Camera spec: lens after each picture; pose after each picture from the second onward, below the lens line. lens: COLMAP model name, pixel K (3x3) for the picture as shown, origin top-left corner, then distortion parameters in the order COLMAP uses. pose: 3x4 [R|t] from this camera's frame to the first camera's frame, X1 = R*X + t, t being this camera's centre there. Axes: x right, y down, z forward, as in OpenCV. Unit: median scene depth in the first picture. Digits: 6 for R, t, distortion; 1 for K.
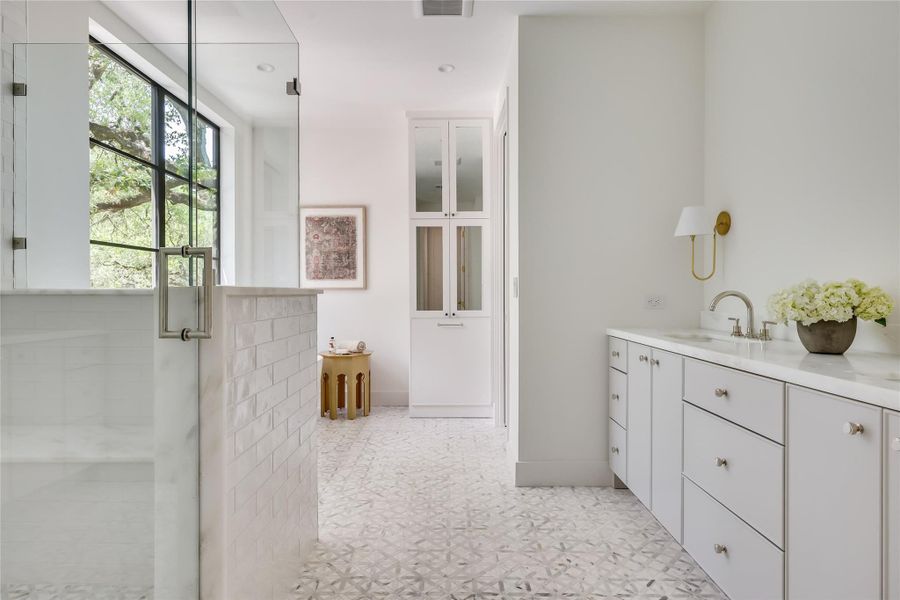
lens RADIAL K [[426.0, 0, 452.0], [0, 426.0, 295.5], [0, 0, 1]] dist [0.000629, 0.000026]
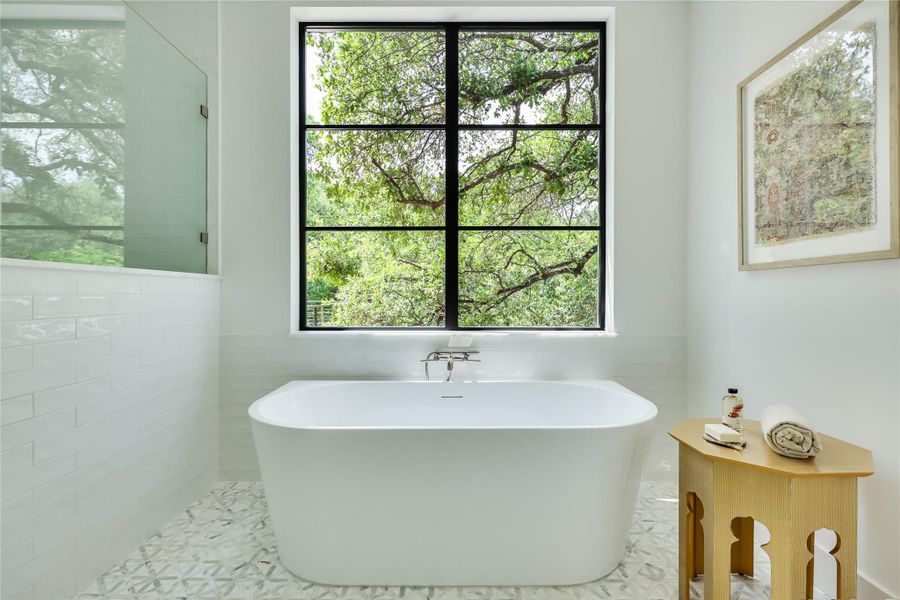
lens RADIAL K [[426.0, 0, 452.0], [0, 426.0, 295.5], [0, 0, 1]] dist [0.000629, 0.000026]
pose [[0.007201, 0.006088, -0.999956, 0.085871], [-0.003989, 0.999974, 0.006059, 0.012300], [0.999966, 0.003945, 0.007225, 0.691208]]
